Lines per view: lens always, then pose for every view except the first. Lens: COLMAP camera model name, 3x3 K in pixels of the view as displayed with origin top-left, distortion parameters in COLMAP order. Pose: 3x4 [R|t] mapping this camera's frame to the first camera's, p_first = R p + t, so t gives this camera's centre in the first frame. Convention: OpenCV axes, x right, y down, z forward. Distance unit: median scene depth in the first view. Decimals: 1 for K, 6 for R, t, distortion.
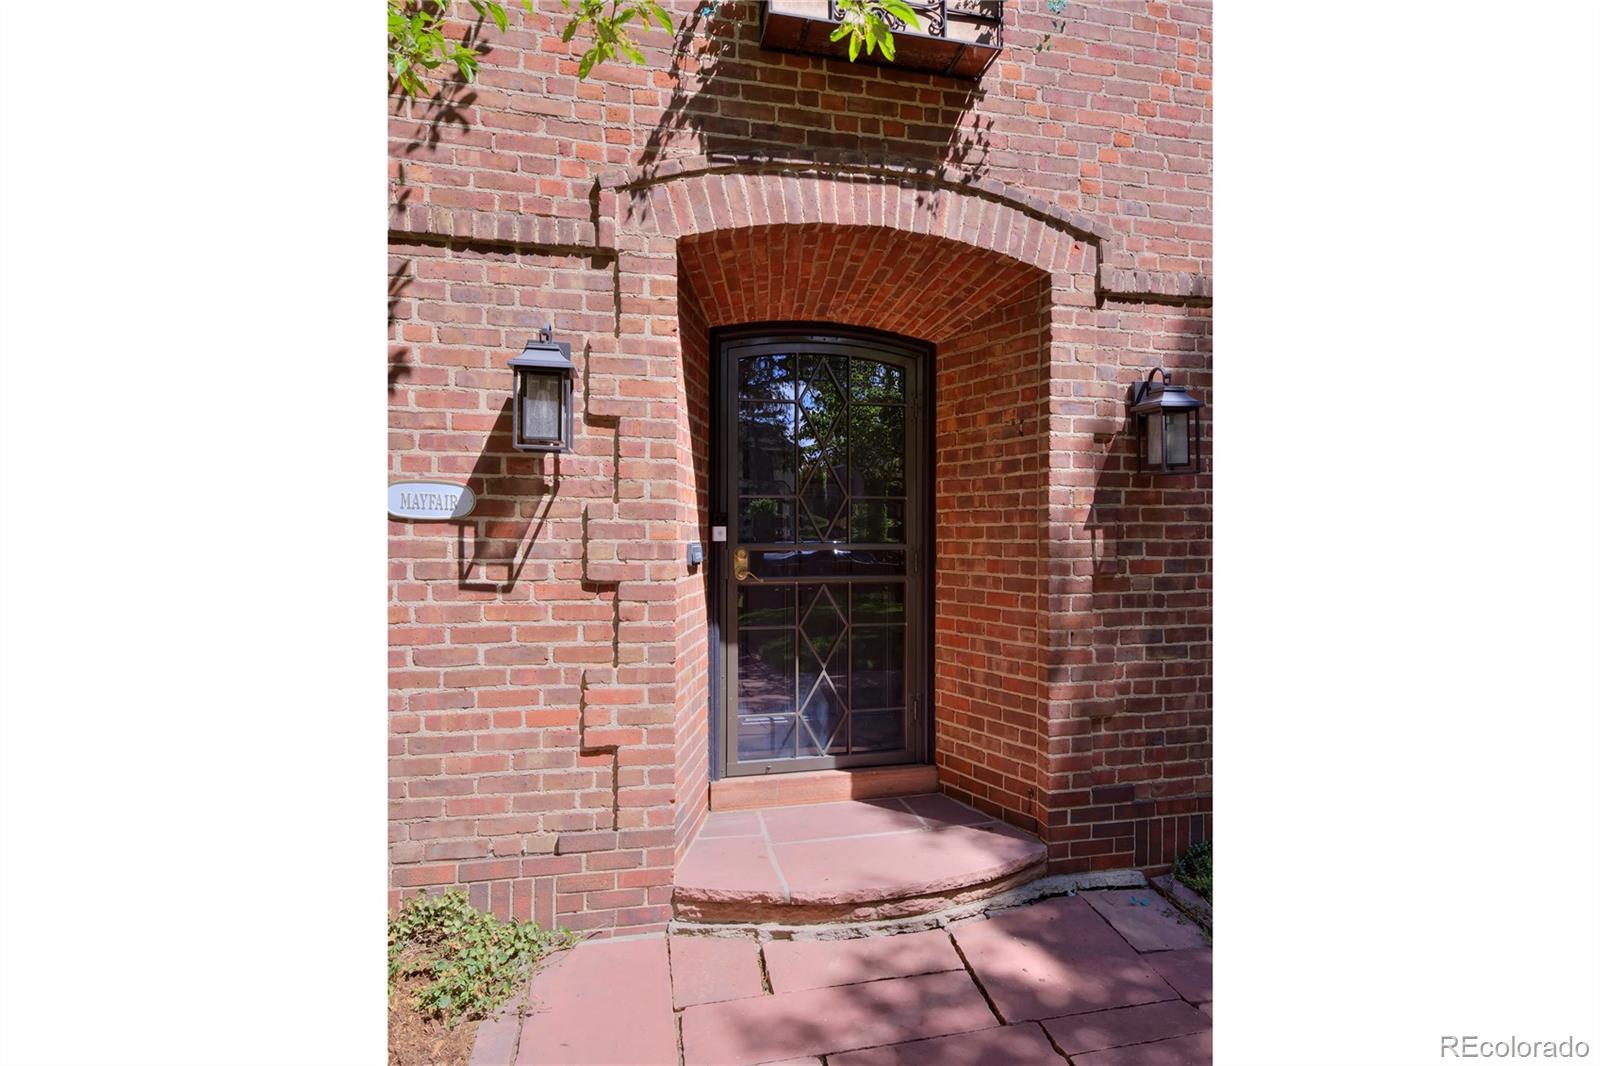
lens RADIAL K [[734.3, 0, 802.2], [0, 734.3, 532.7], [0, 0, 1]] dist [-0.001756, -0.000061]
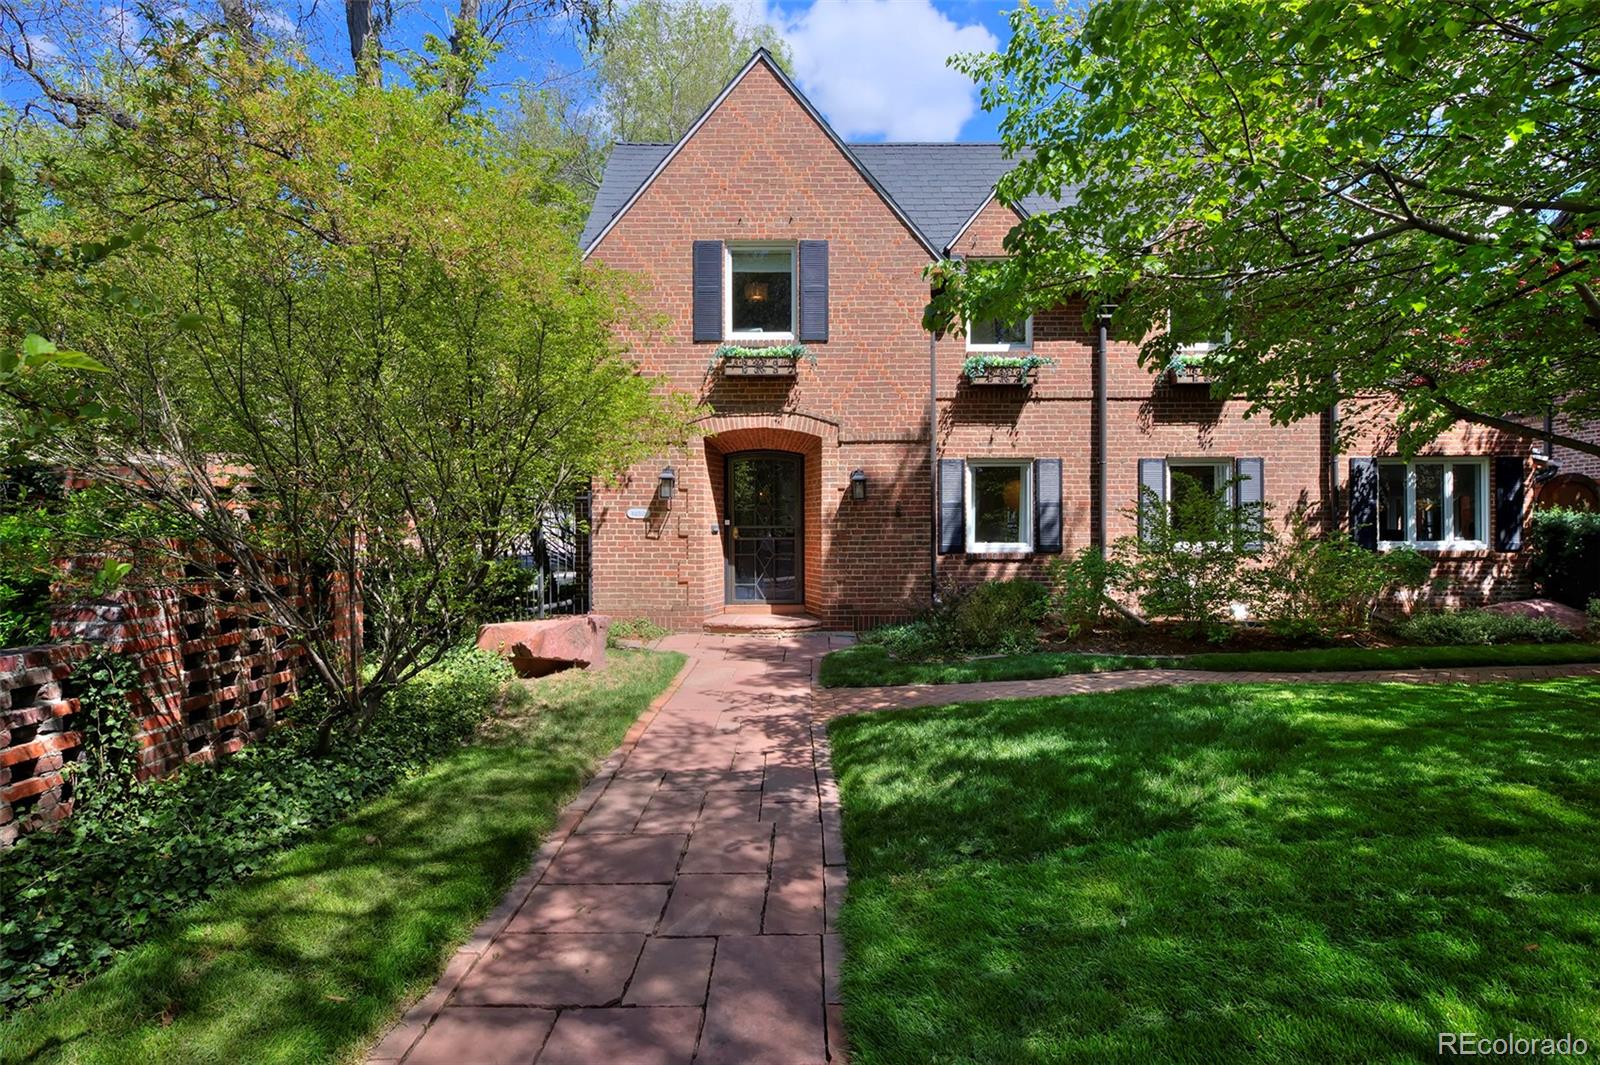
lens RADIAL K [[829.3, 0, 800.6], [0, 829.3, 531.7], [0, 0, 1]] dist [0.000227, 0.000001]
pose [[0.967858, -0.004719, -0.251454, 1.163590], [0.005549, 0.999981, 0.002593, 0.037216], [0.251437, -0.003905, 0.967866, -2.483513]]
